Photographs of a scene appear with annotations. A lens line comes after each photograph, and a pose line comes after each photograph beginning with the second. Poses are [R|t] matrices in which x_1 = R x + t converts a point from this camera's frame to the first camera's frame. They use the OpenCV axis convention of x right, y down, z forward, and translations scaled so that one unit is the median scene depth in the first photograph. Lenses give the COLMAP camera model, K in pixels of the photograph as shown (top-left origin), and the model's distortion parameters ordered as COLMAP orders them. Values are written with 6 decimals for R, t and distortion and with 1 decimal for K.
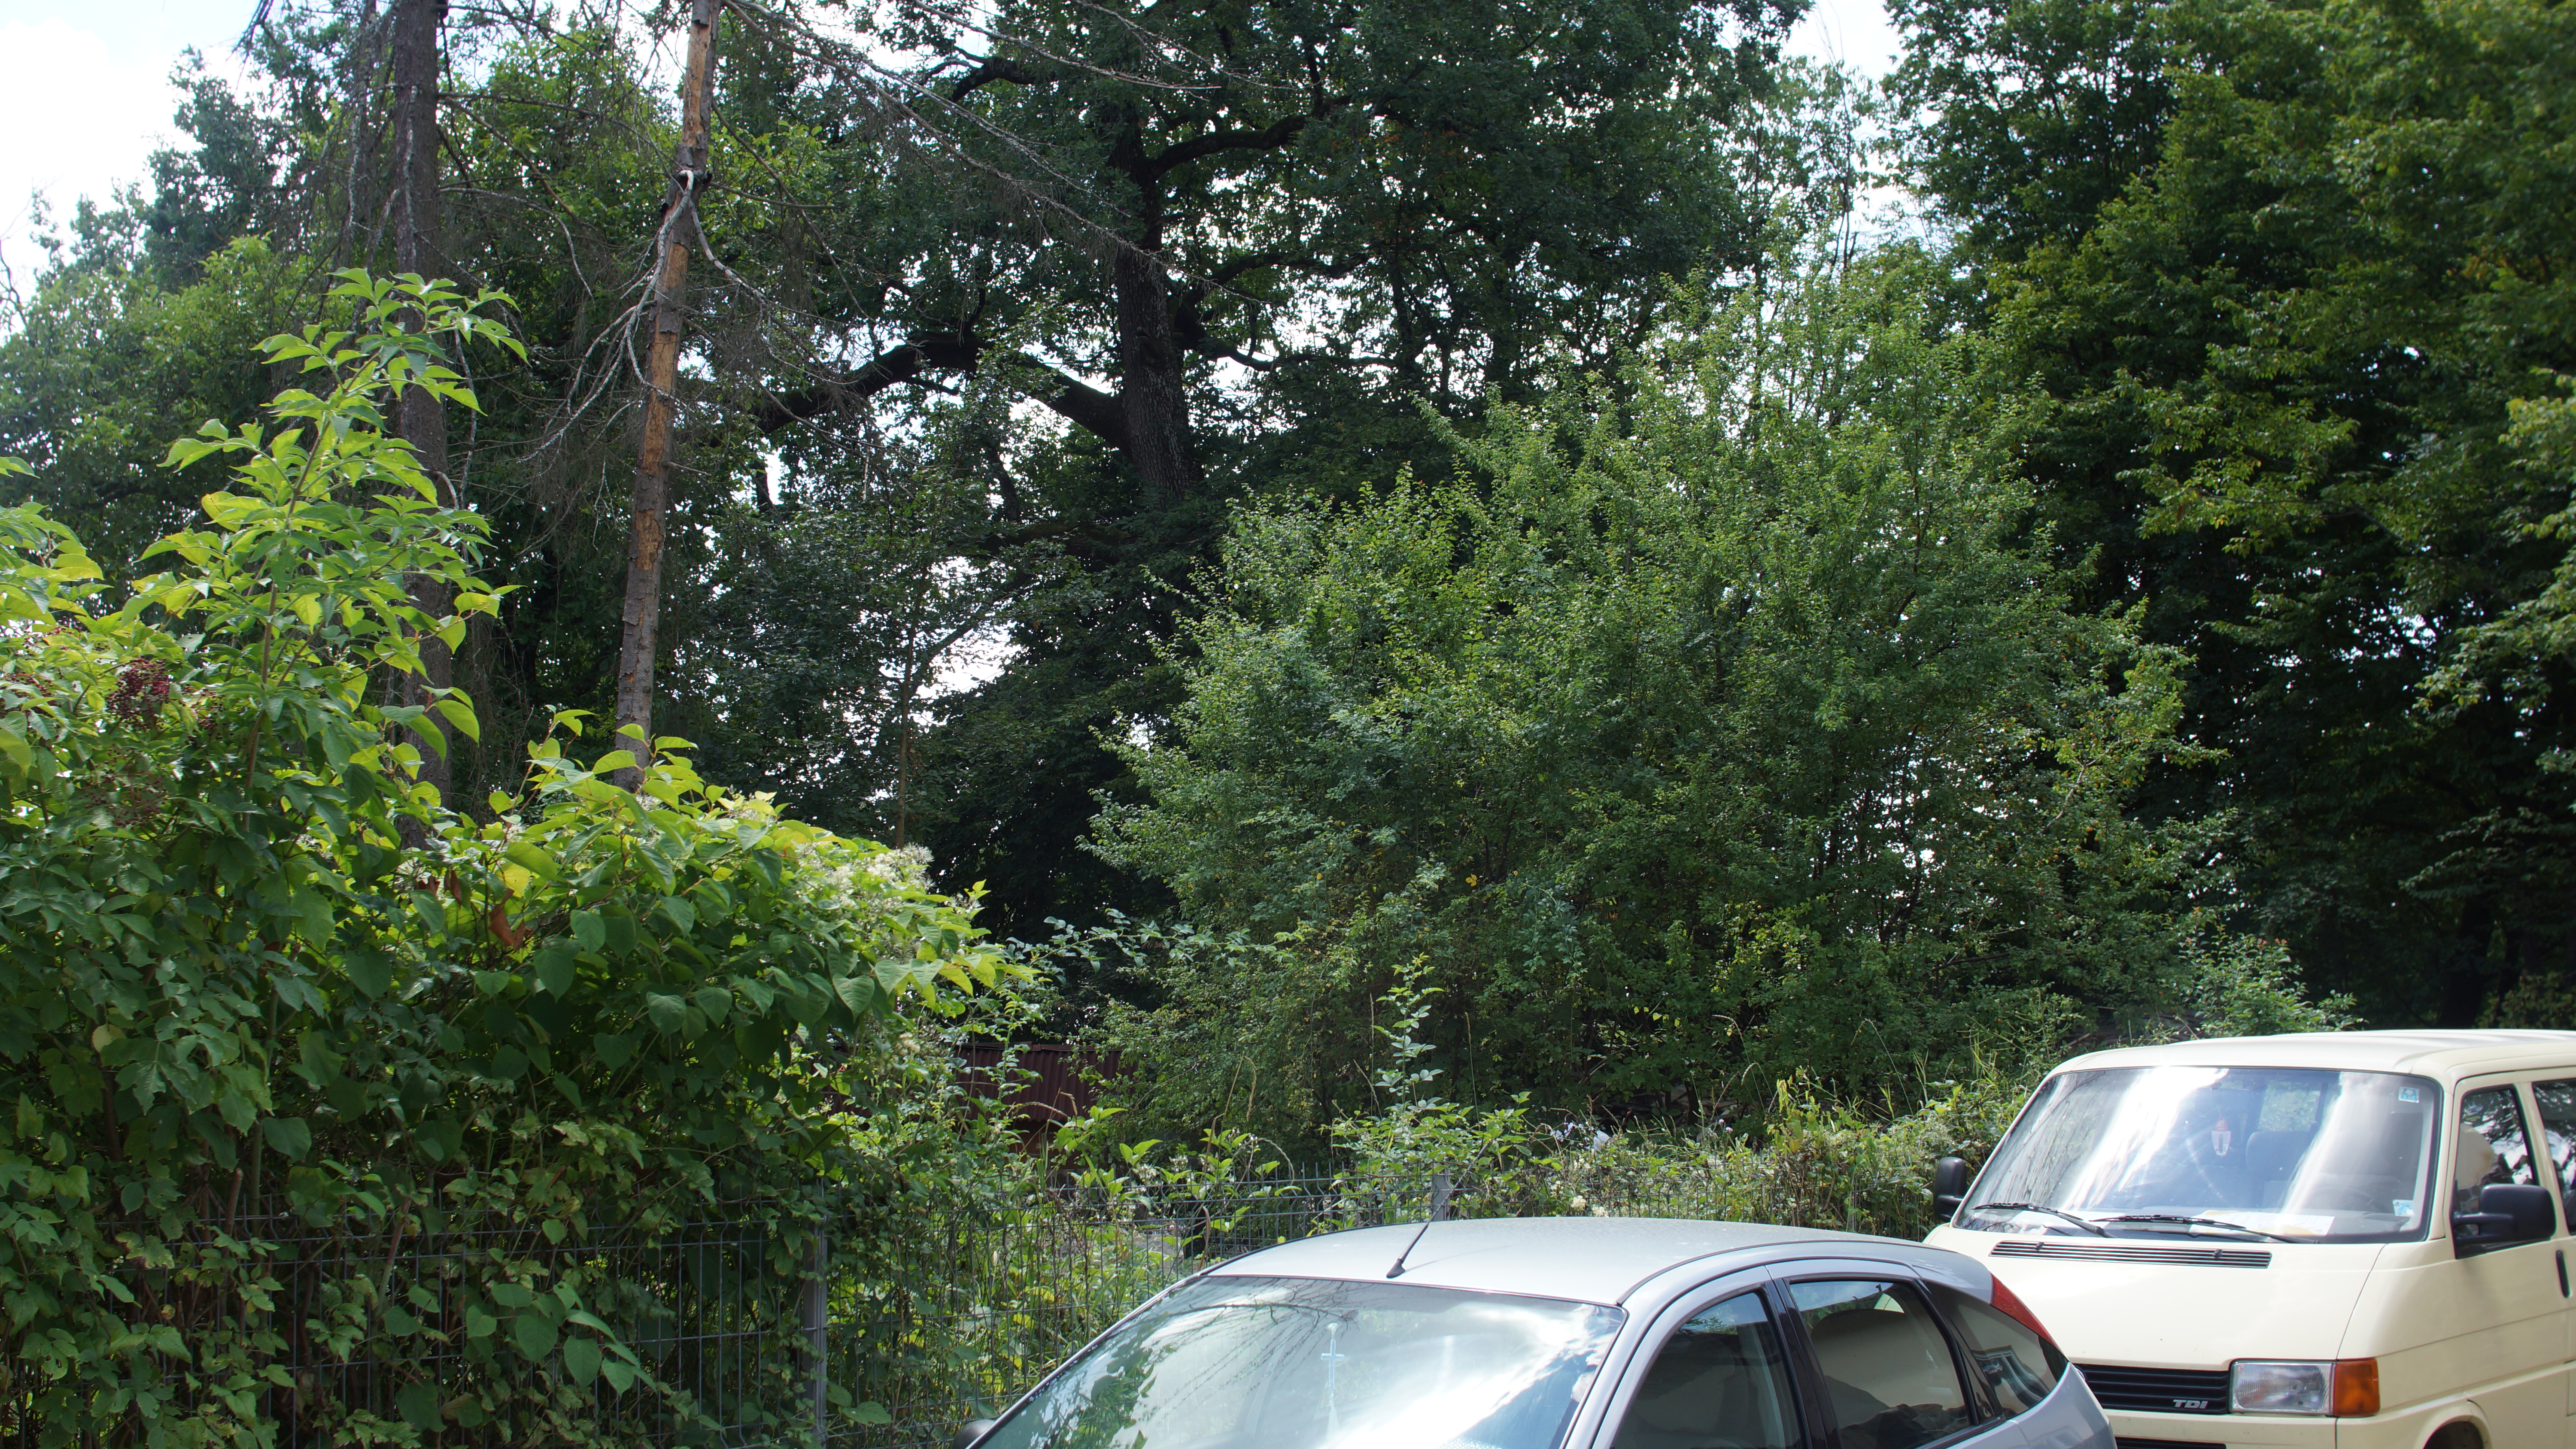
lens RADIAL K [[3418.8, 0, 1288.0], [0, 3418.8, 724.5], [0, 0, 1]] dist [-0.171450, 0.276235]
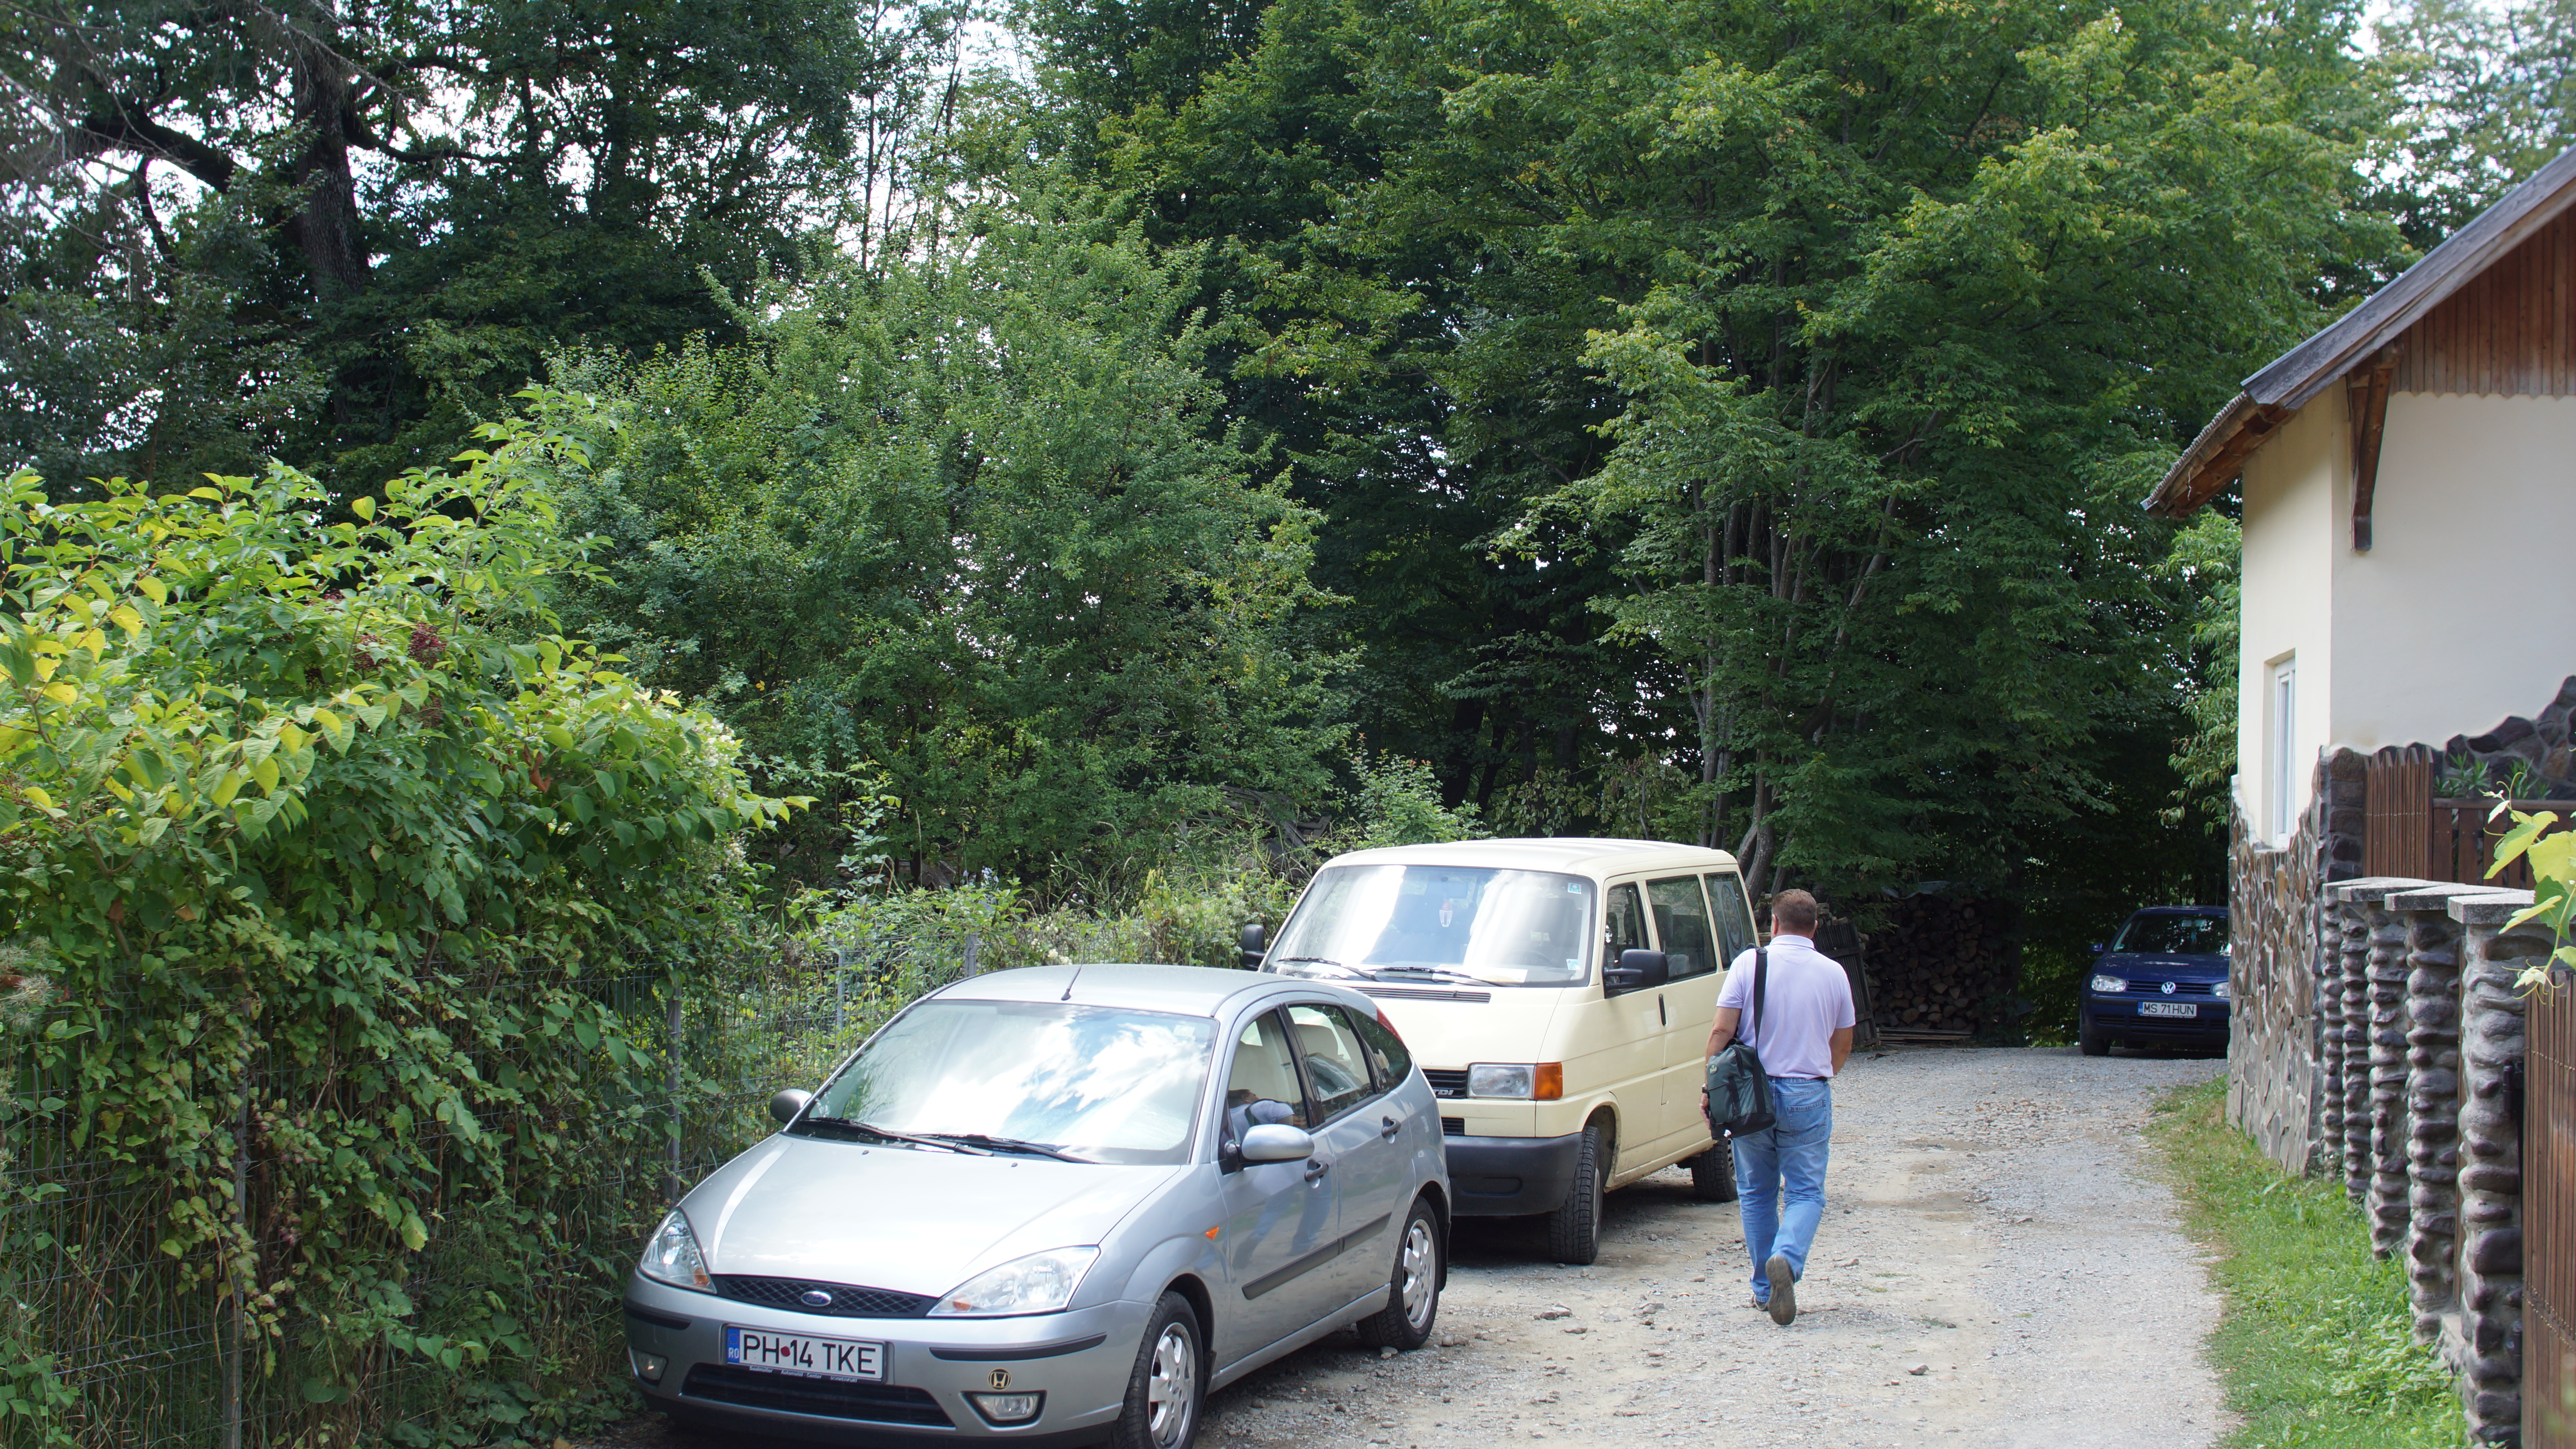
lens RADIAL K [[3418.8, 0, 1288.0], [0, 3418.8, 724.5], [0, 0, 1]] dist [-0.171450, 0.276235]
pose [[0.954621, 0.025716, 0.296711, -0.124694], [-0.047625, 0.996626, 0.066847, -0.030085], [-0.293991, -0.077945, 0.952625, -0.207731]]
